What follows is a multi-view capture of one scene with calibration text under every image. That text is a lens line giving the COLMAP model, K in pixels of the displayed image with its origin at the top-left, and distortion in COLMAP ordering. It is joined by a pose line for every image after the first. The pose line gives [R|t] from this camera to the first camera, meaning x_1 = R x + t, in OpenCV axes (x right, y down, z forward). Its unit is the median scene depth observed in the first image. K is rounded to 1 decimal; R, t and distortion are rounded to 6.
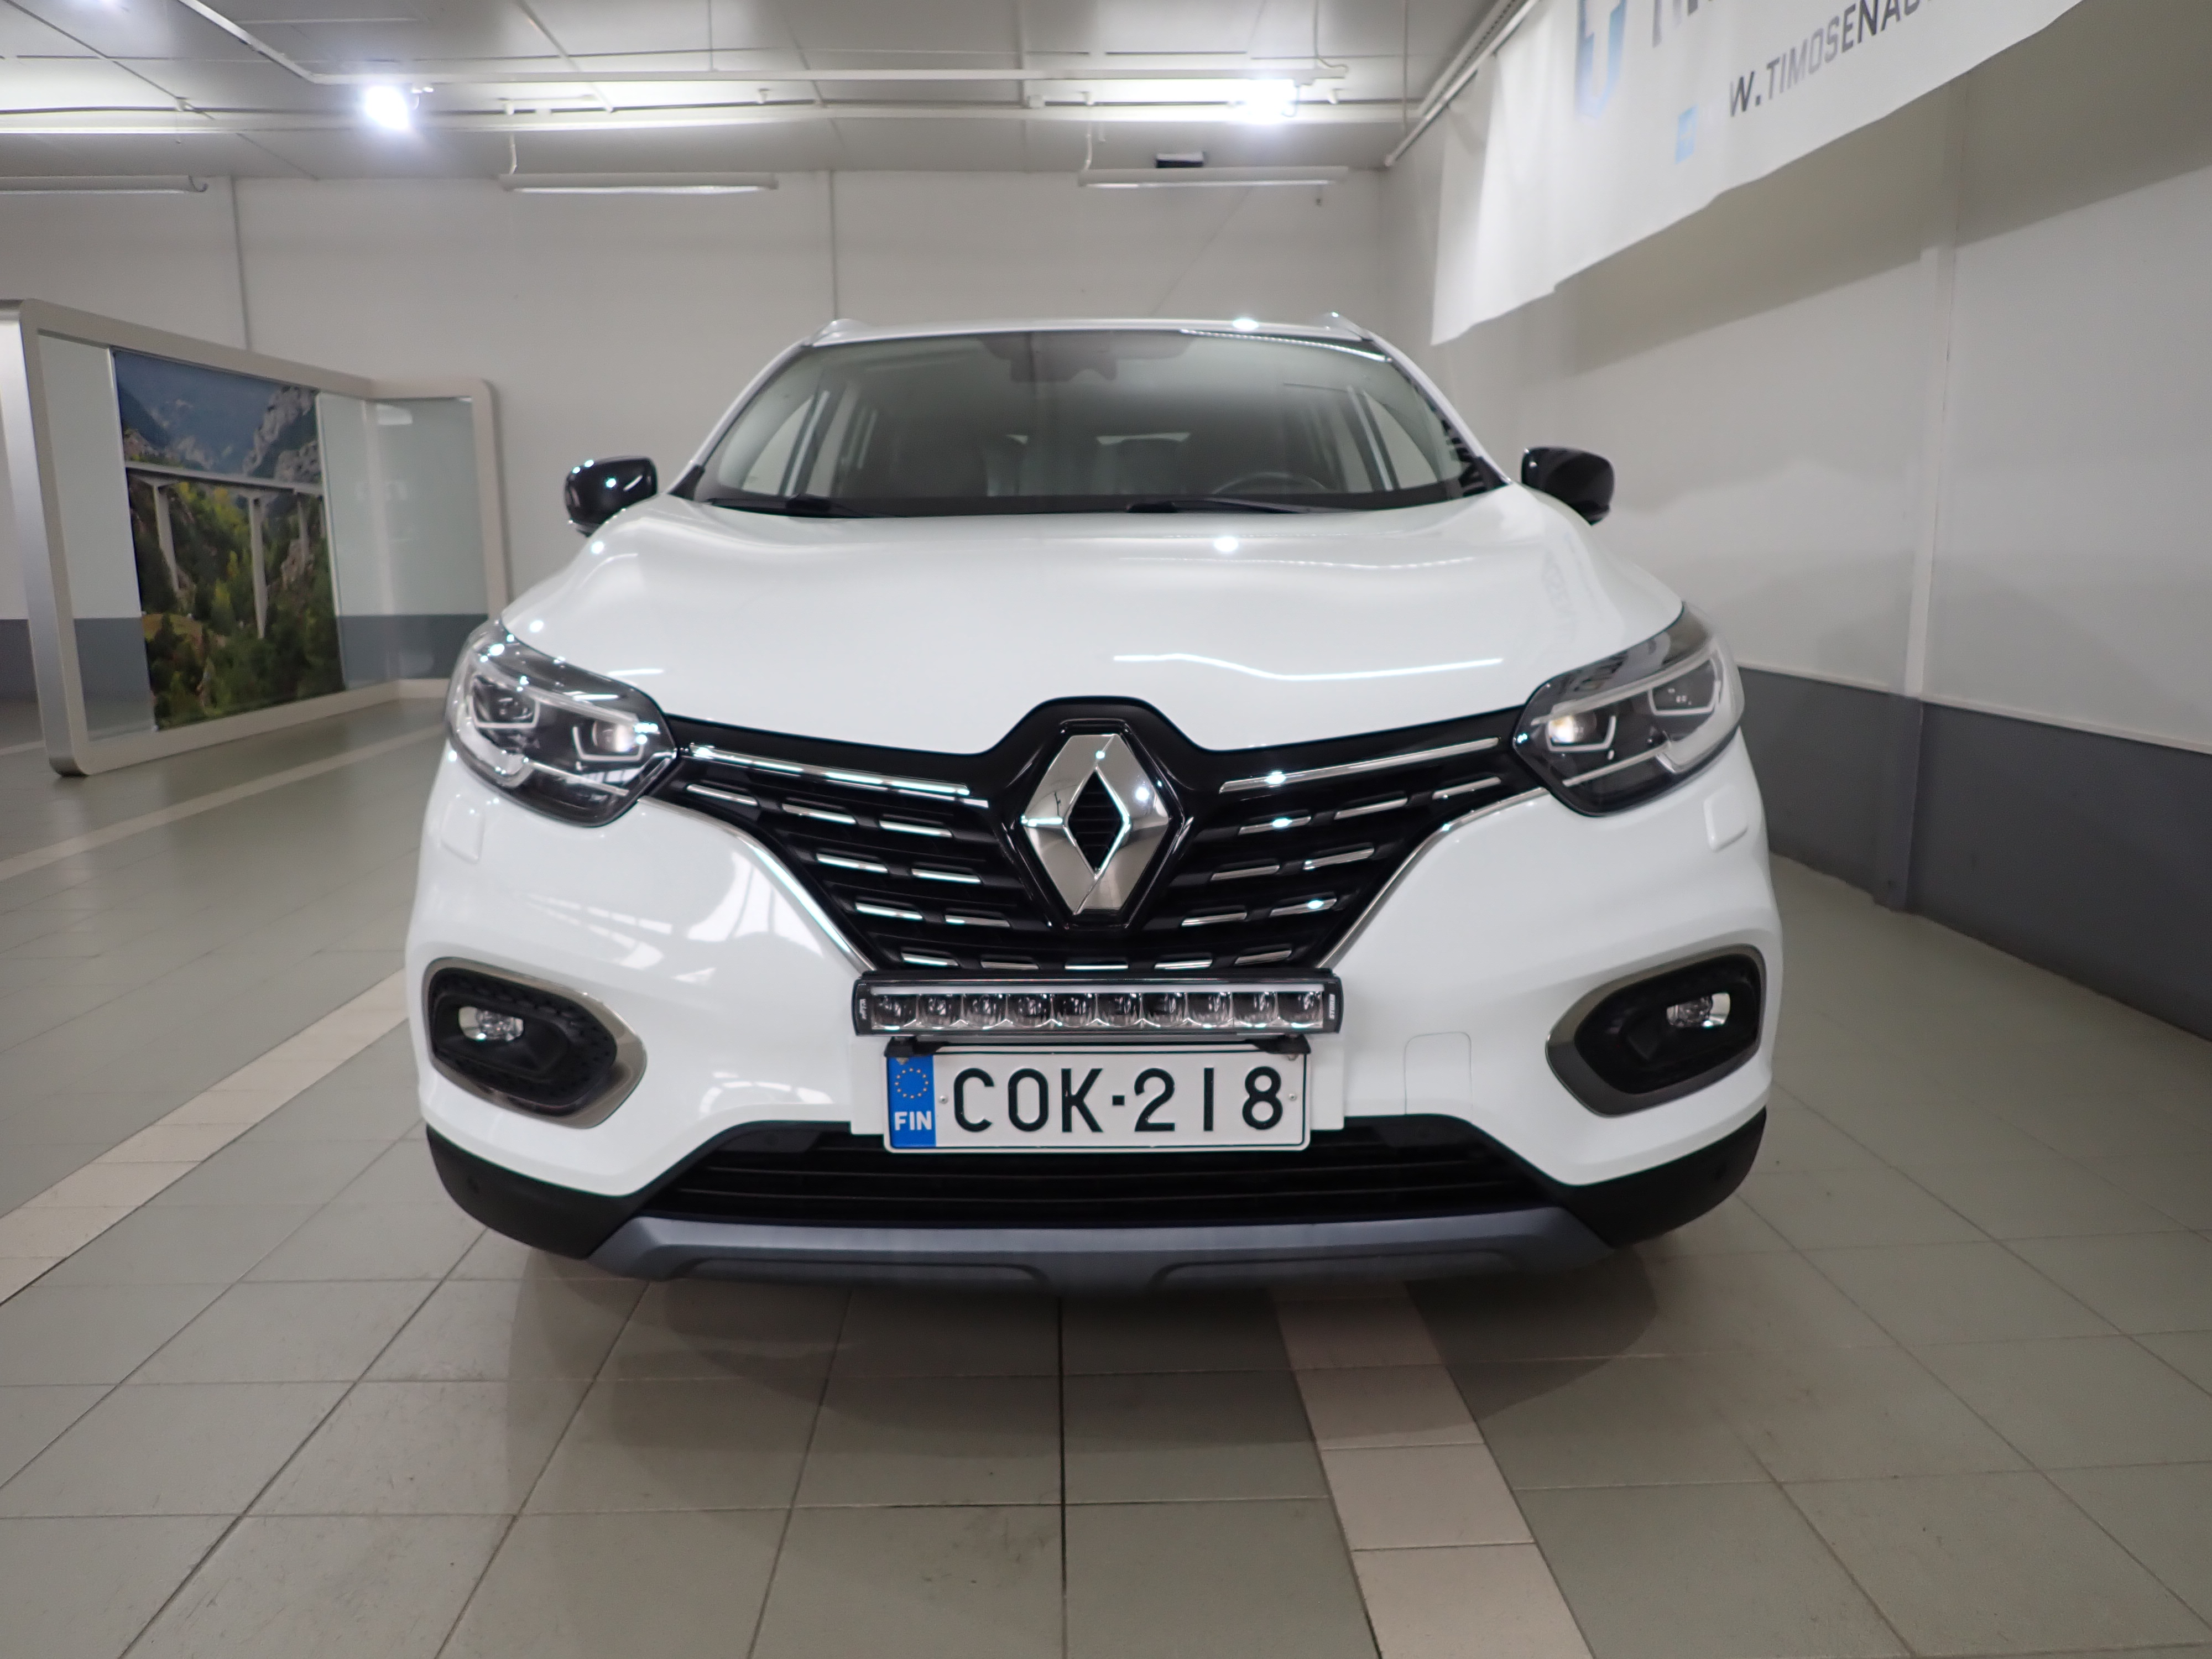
lens RADIAL K [[1614.7, 0, 1108.1], [0, 1614.7, 835.6], [0, 0, 1]] dist [-0.007159, -0.007251]
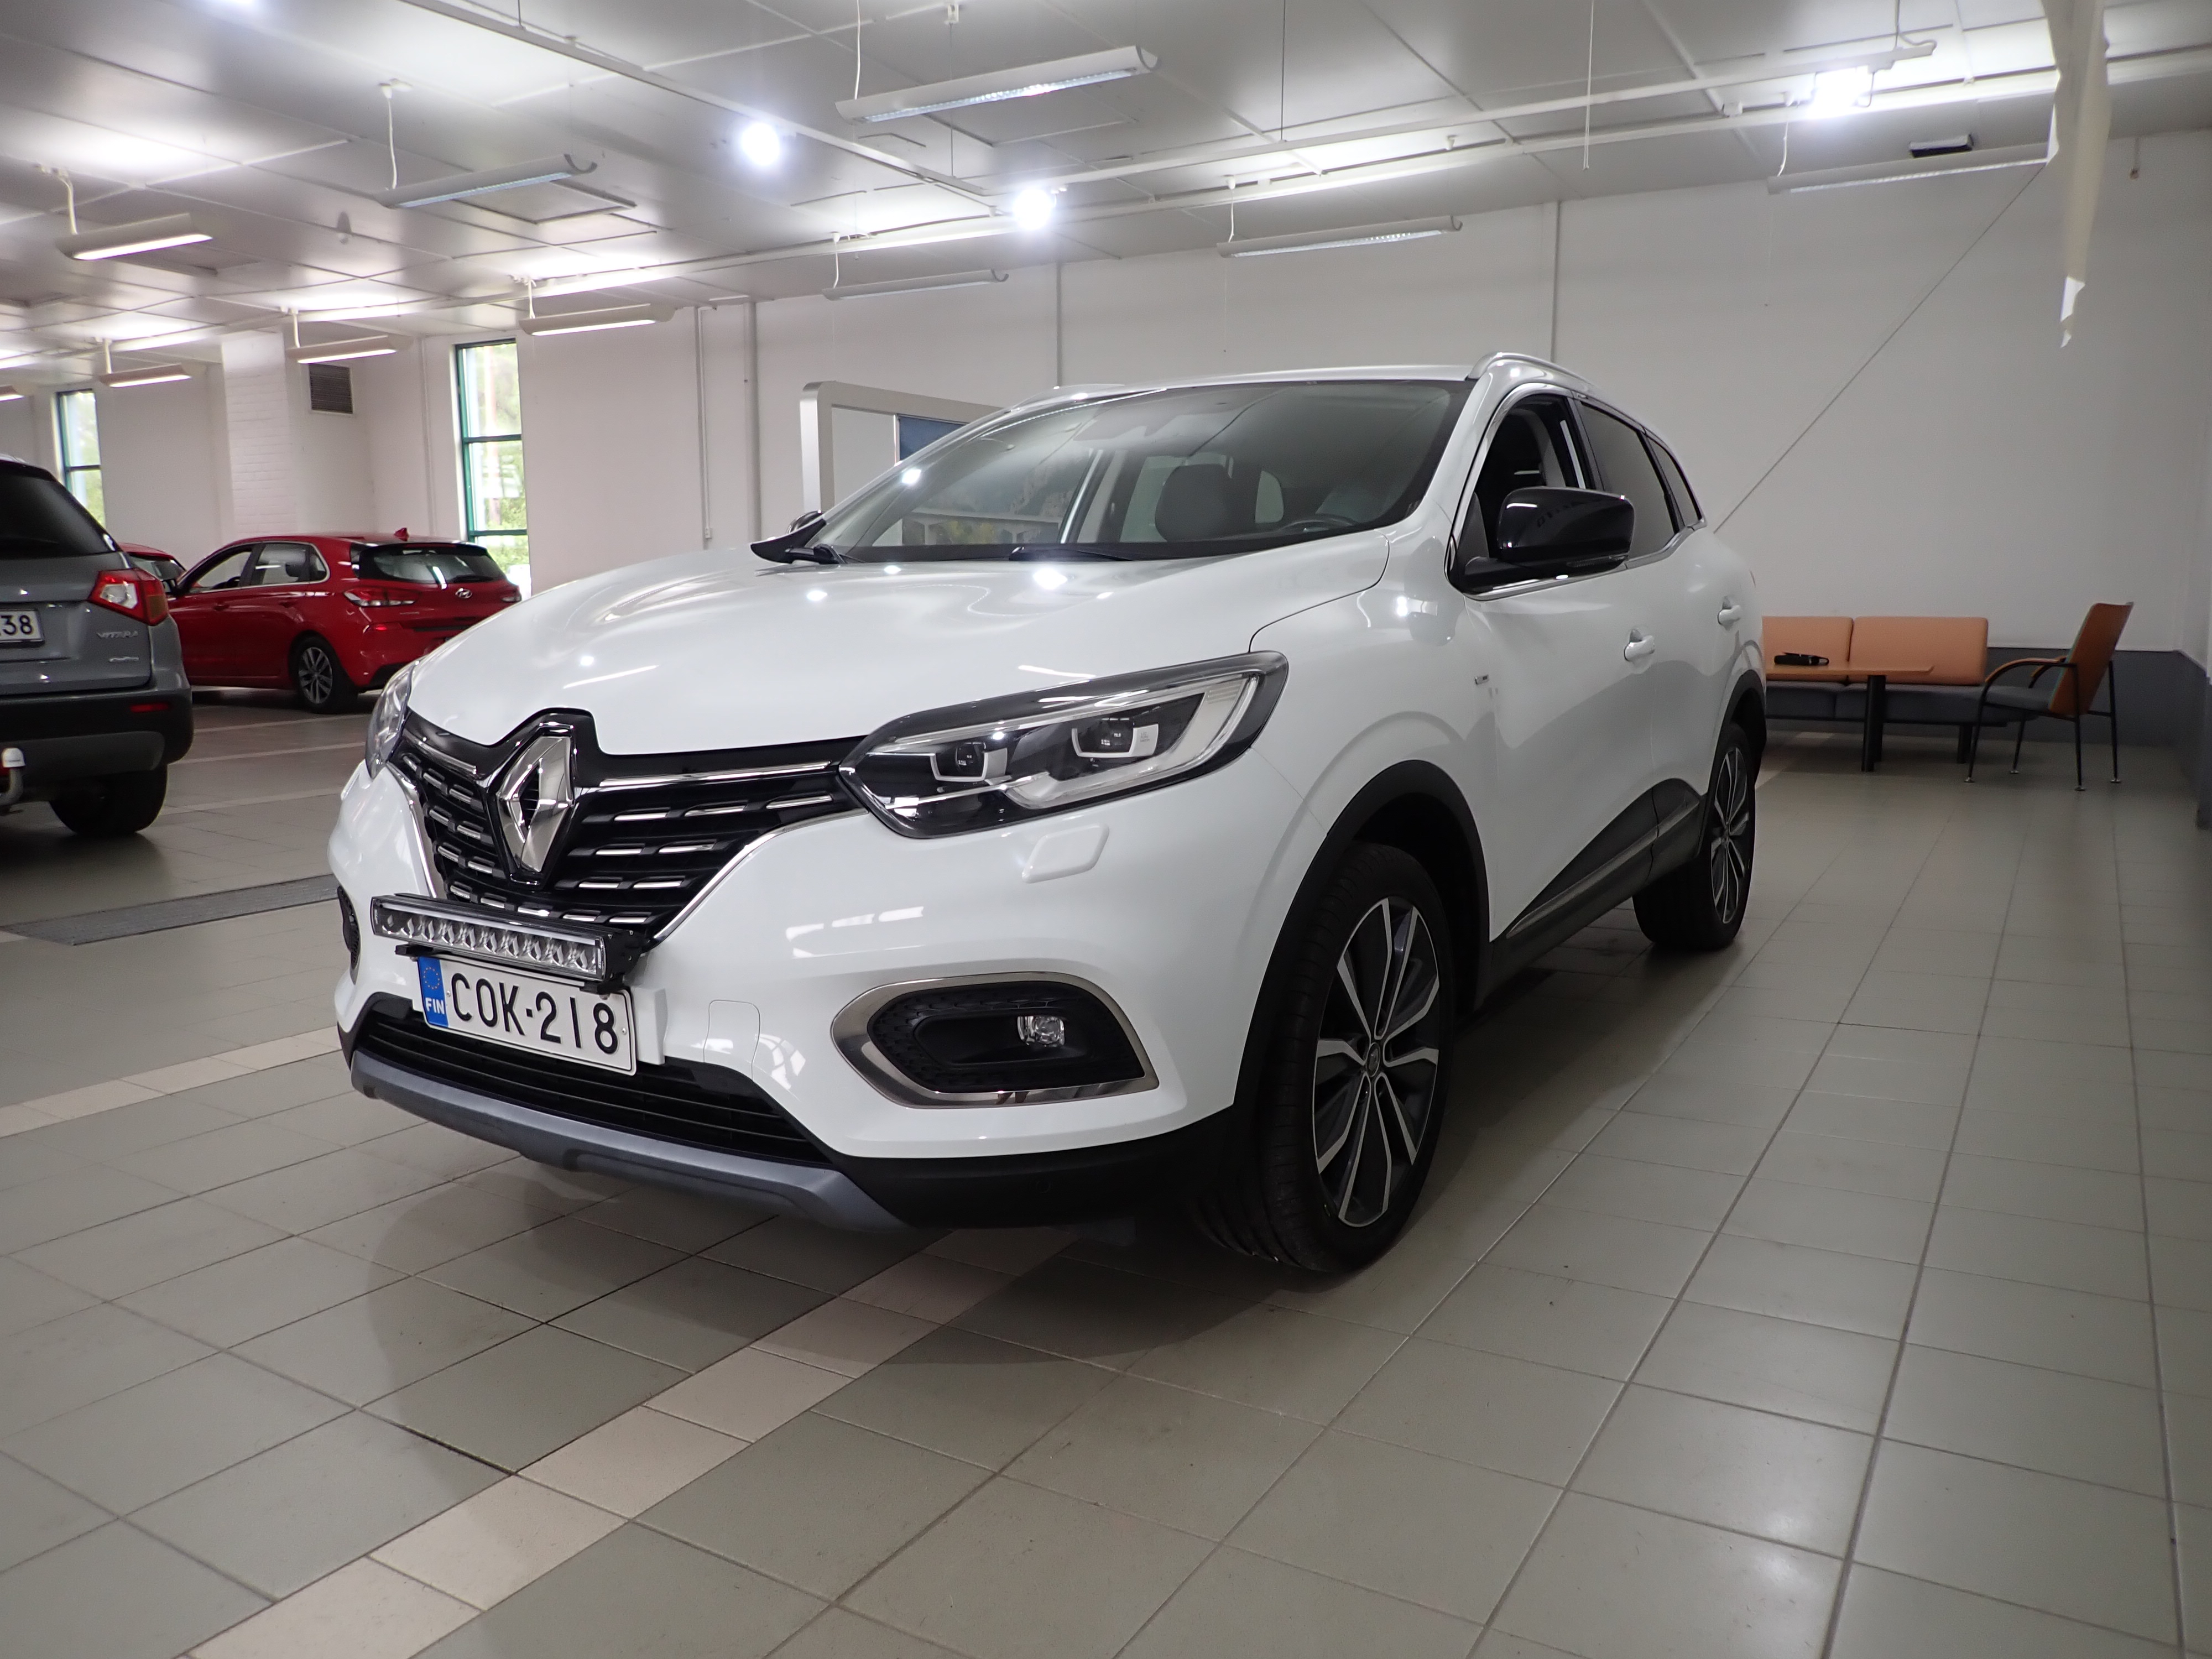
lens RADIAL K [[1614.7, 0, 1108.1], [0, 1614.7, 835.6], [0, 0, 1]] dist [-0.007159, -0.007251]
pose [[0.843767, 0.091918, -0.528780, 1.056939], [-0.099310, 0.994951, 0.014485, -0.045410], [0.527442, 0.040291, 0.848635, 0.118118]]
